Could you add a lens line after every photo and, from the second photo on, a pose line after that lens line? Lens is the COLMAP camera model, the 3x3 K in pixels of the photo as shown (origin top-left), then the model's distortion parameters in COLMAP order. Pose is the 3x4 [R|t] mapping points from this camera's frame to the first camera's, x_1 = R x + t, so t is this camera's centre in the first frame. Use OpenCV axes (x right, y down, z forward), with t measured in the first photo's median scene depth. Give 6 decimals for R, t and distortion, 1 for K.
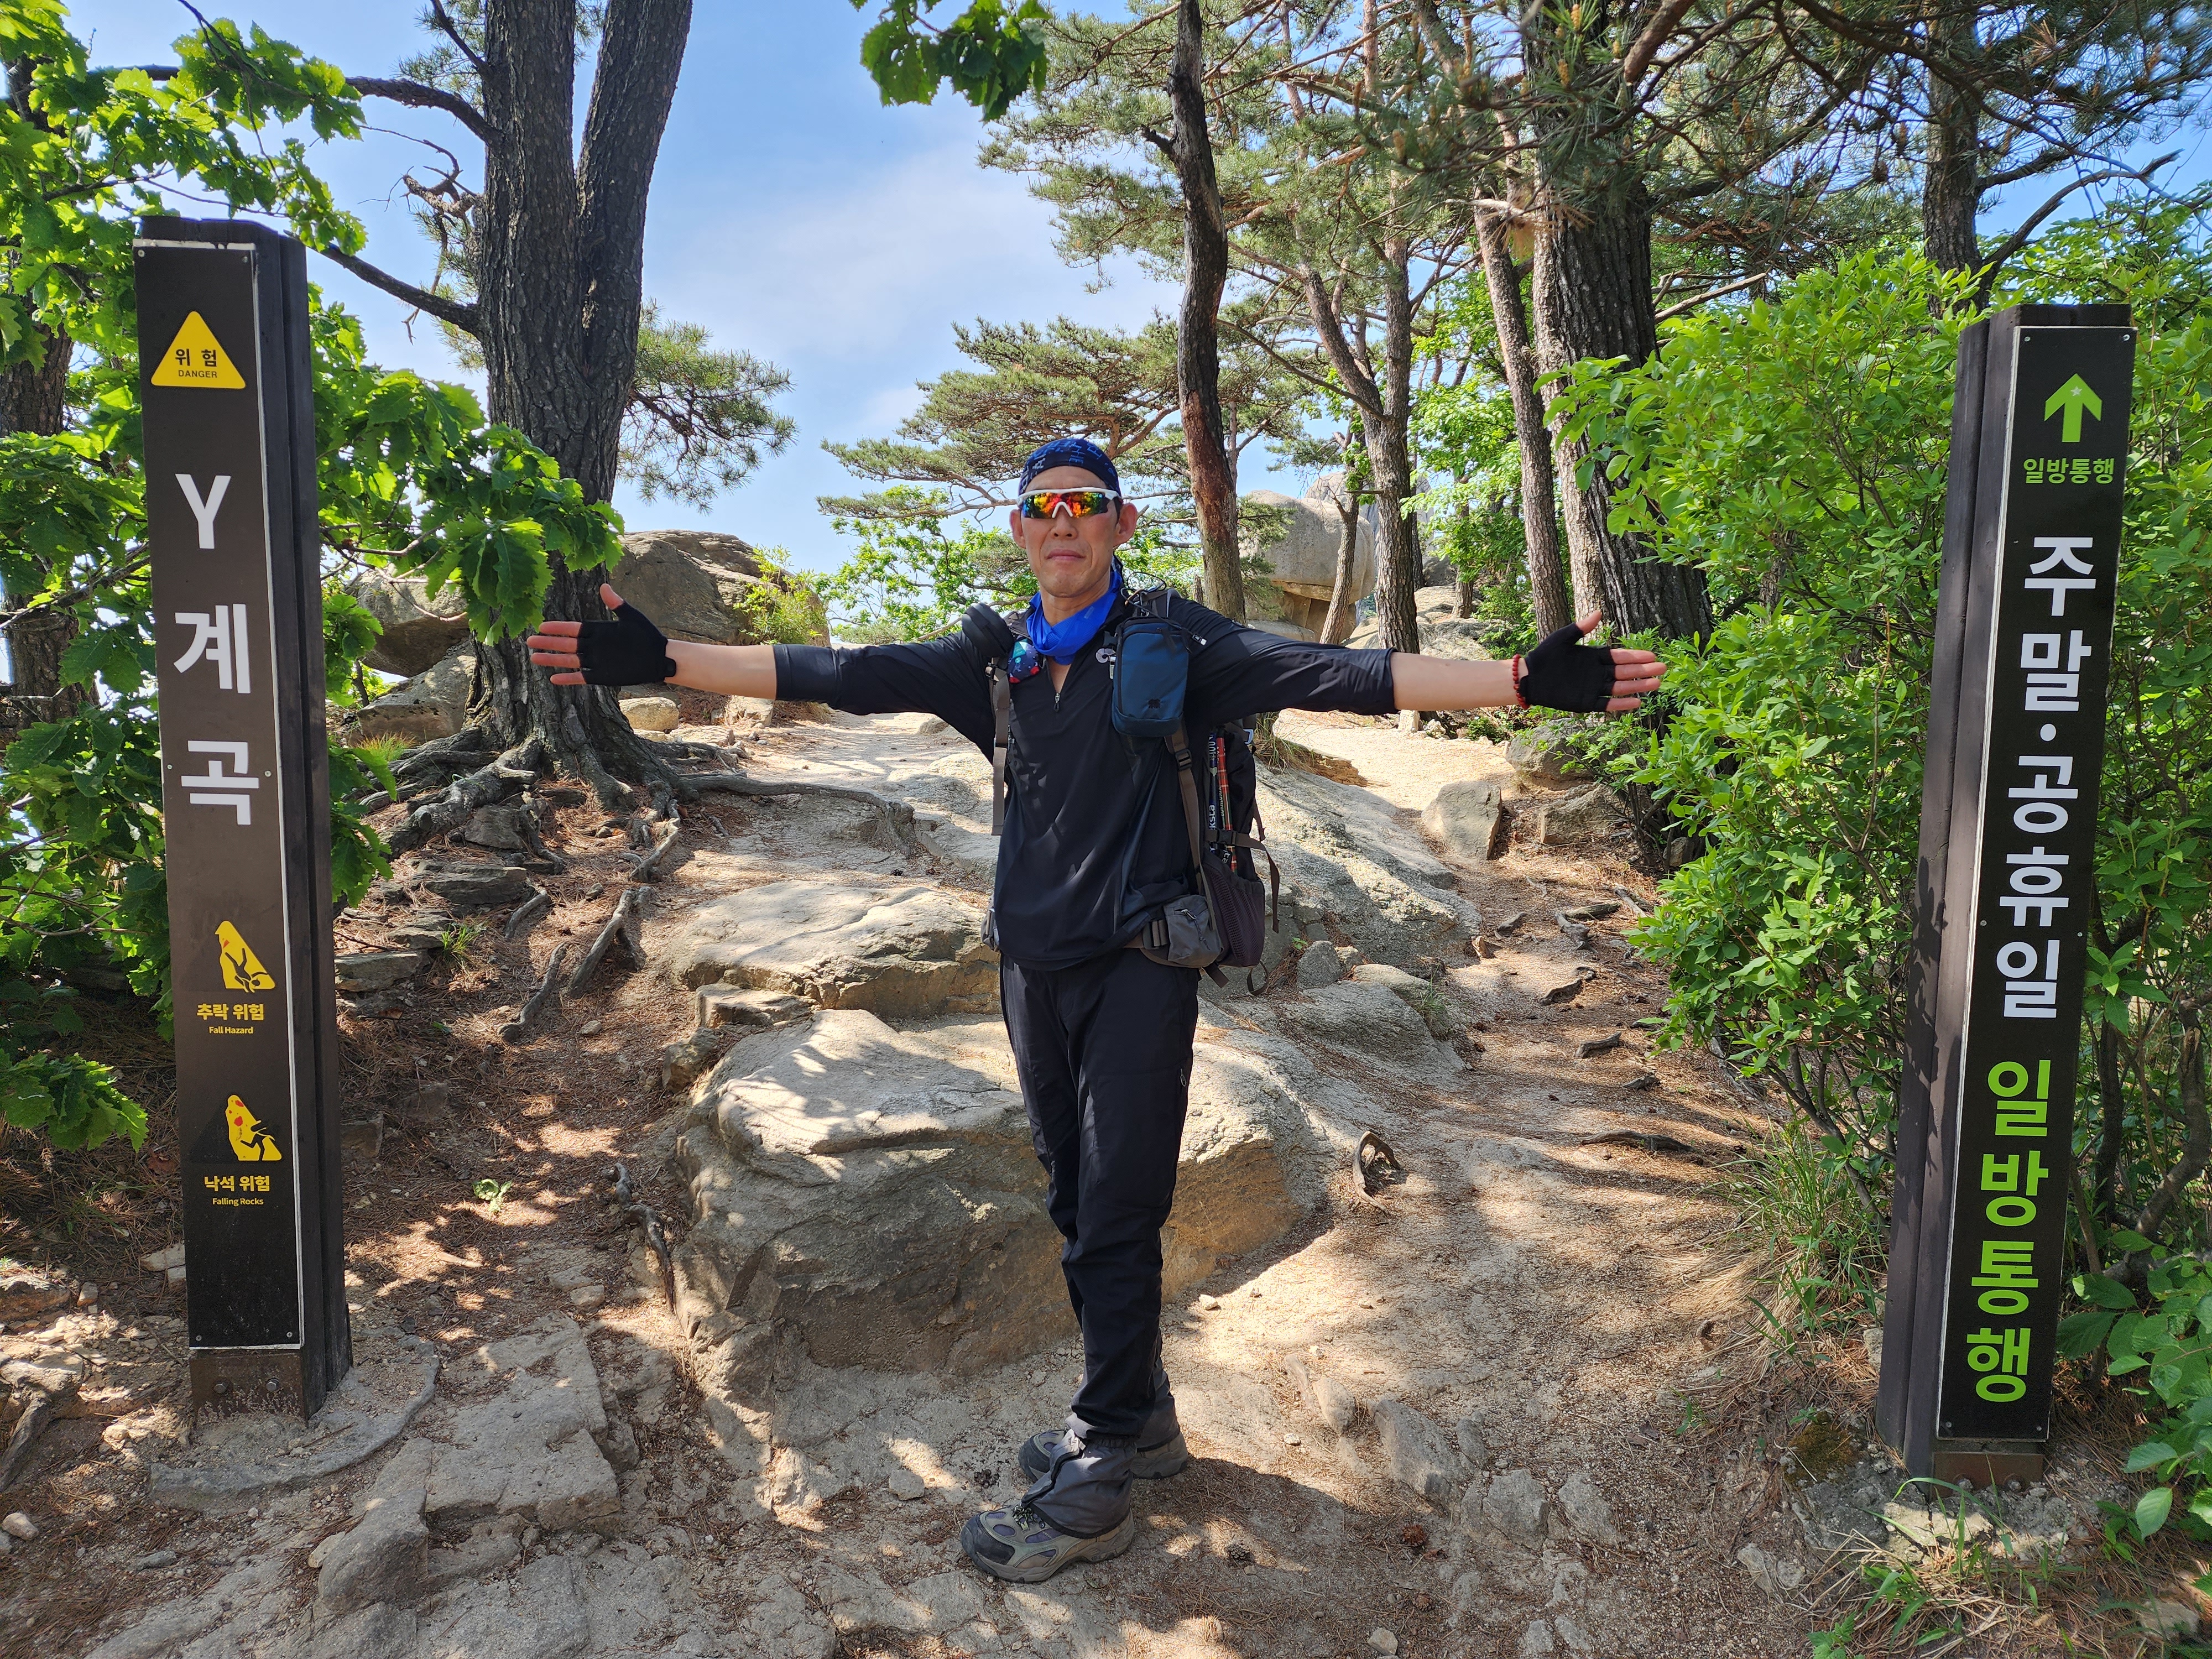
lens RADIAL K [[1460.7, 0, 1101.4], [0, 1460.7, 826.6], [0, 0, 1]] dist [0.099039, -0.106461]
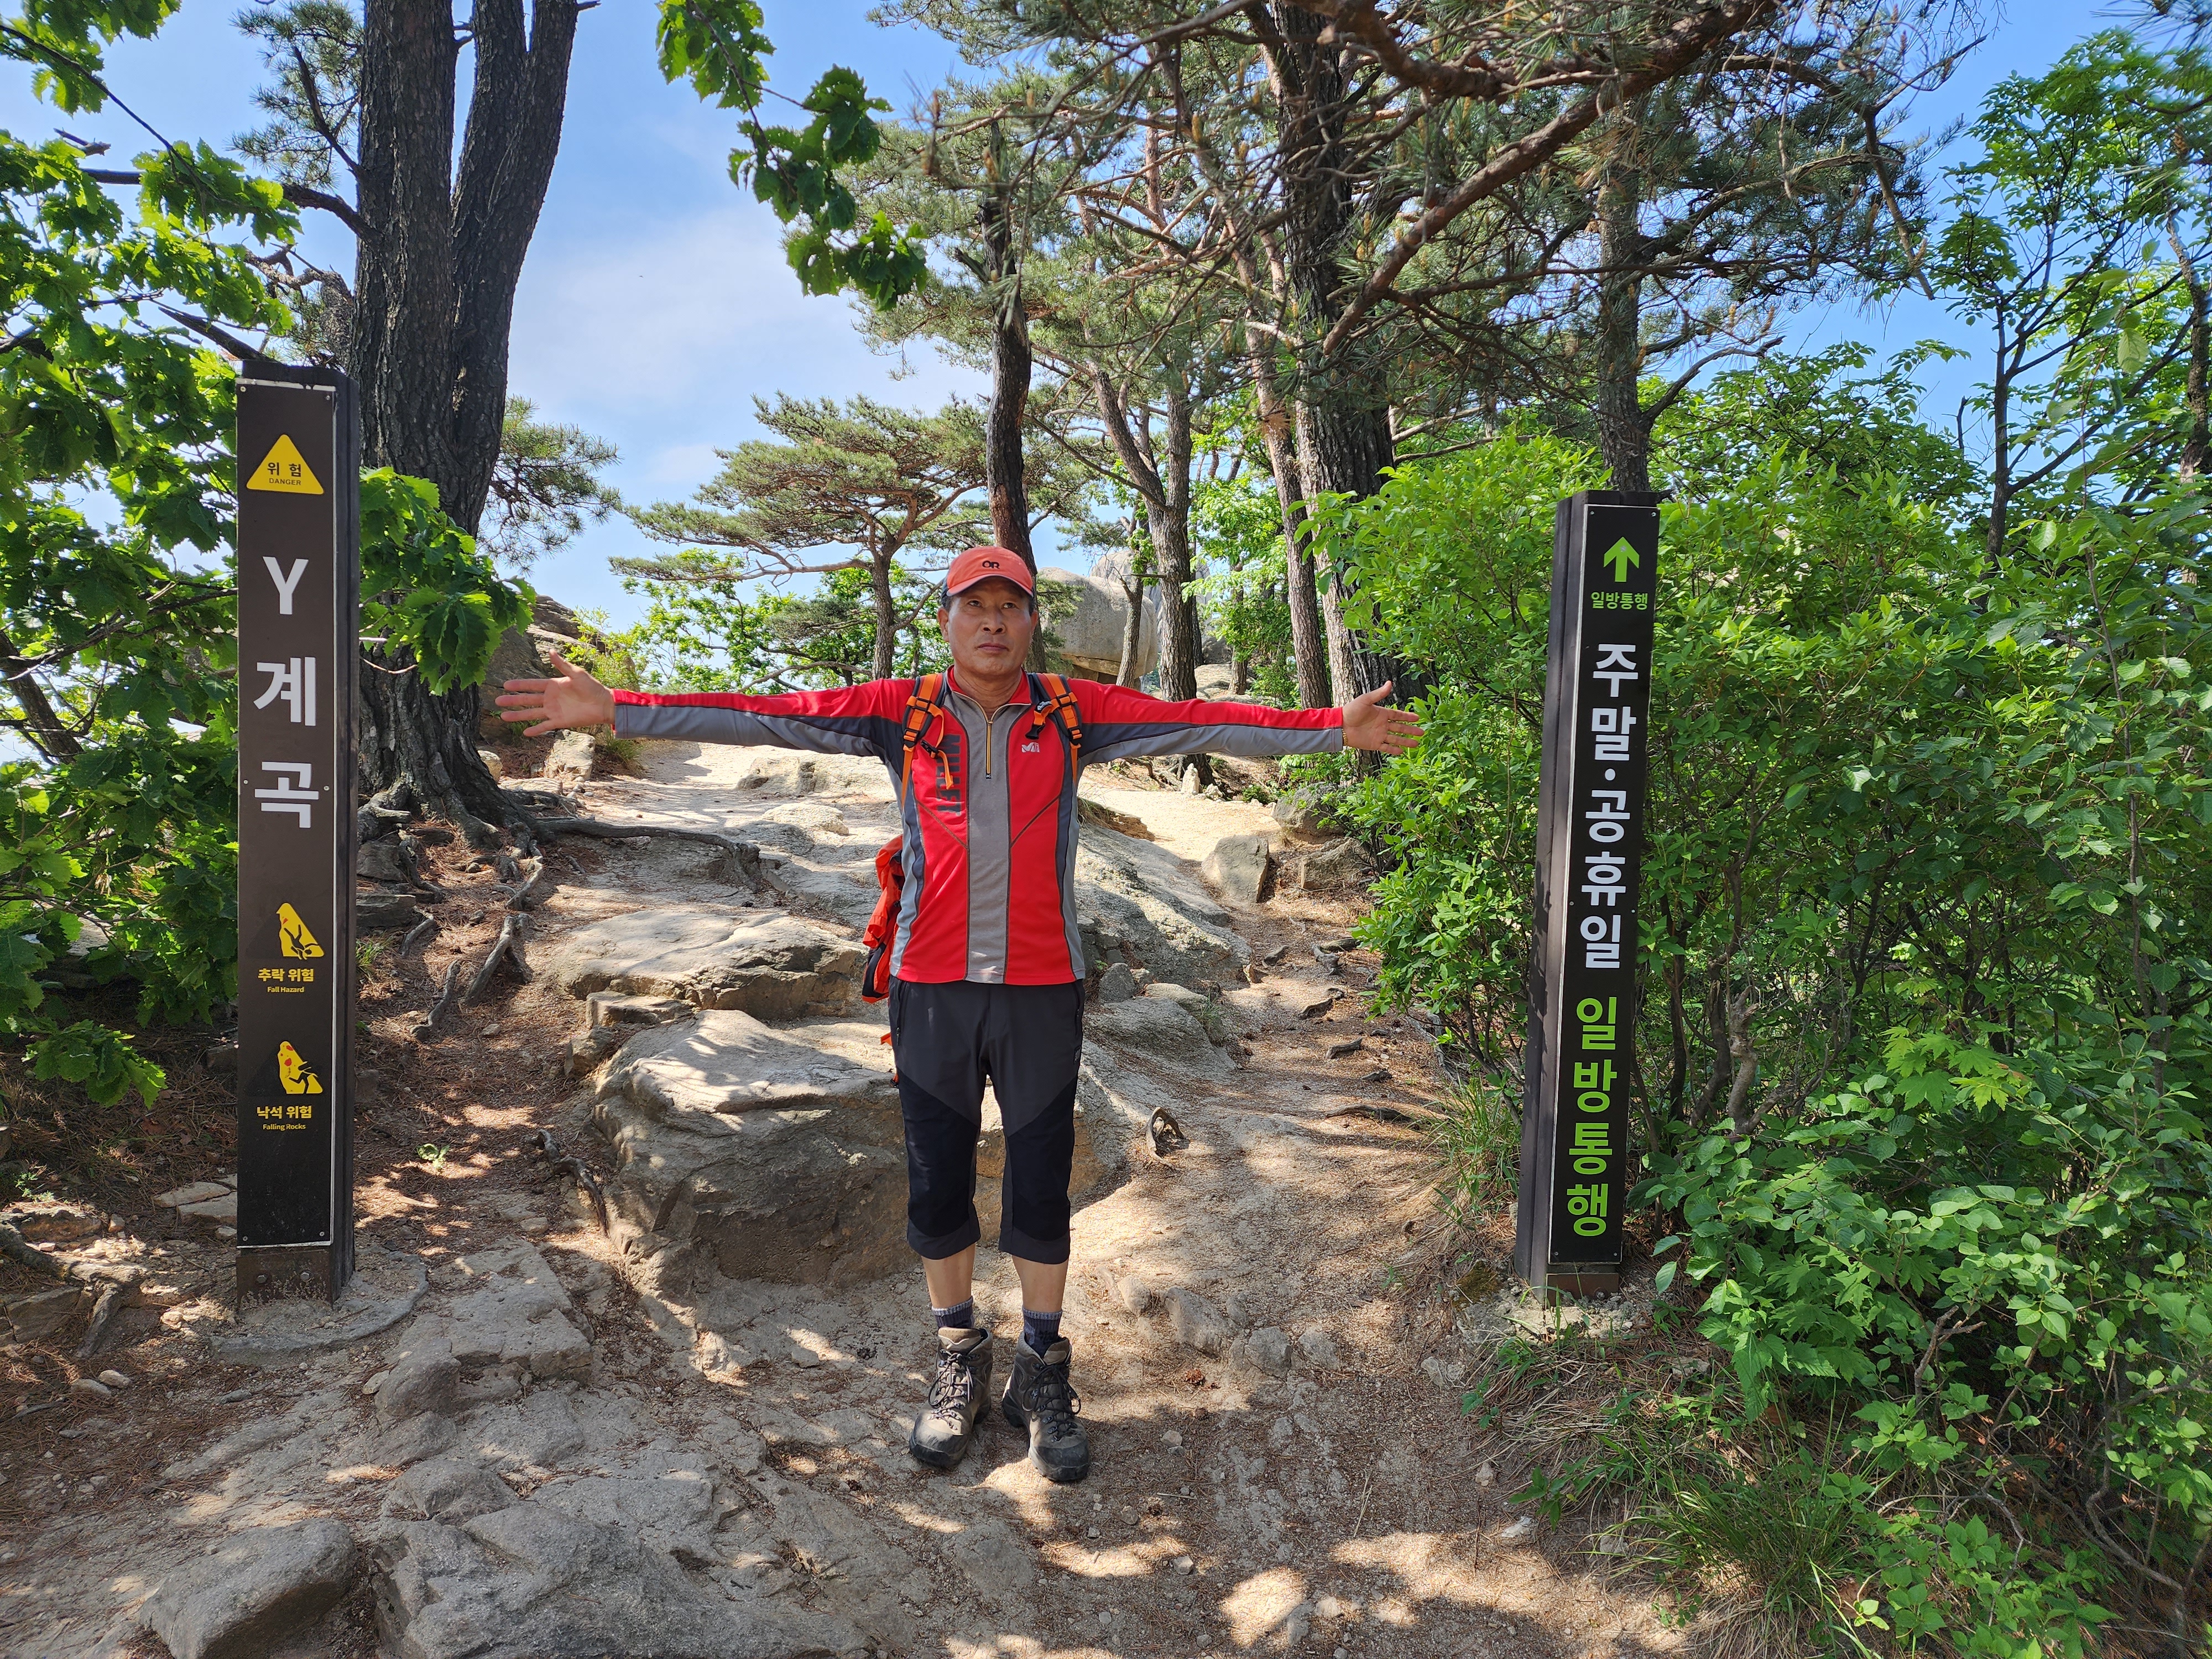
lens RADIAL K [[1565.9, 0, 1096.3], [0, 1565.9, 870.9], [0, 0, 1]] dist [0.111379, -0.142812]
pose [[0.989102, 0.004852, 0.147153, -0.070389], [-0.001016, 0.999658, -0.026129, 0.049628], [-0.147229, 0.025694, 0.988769, -0.321697]]
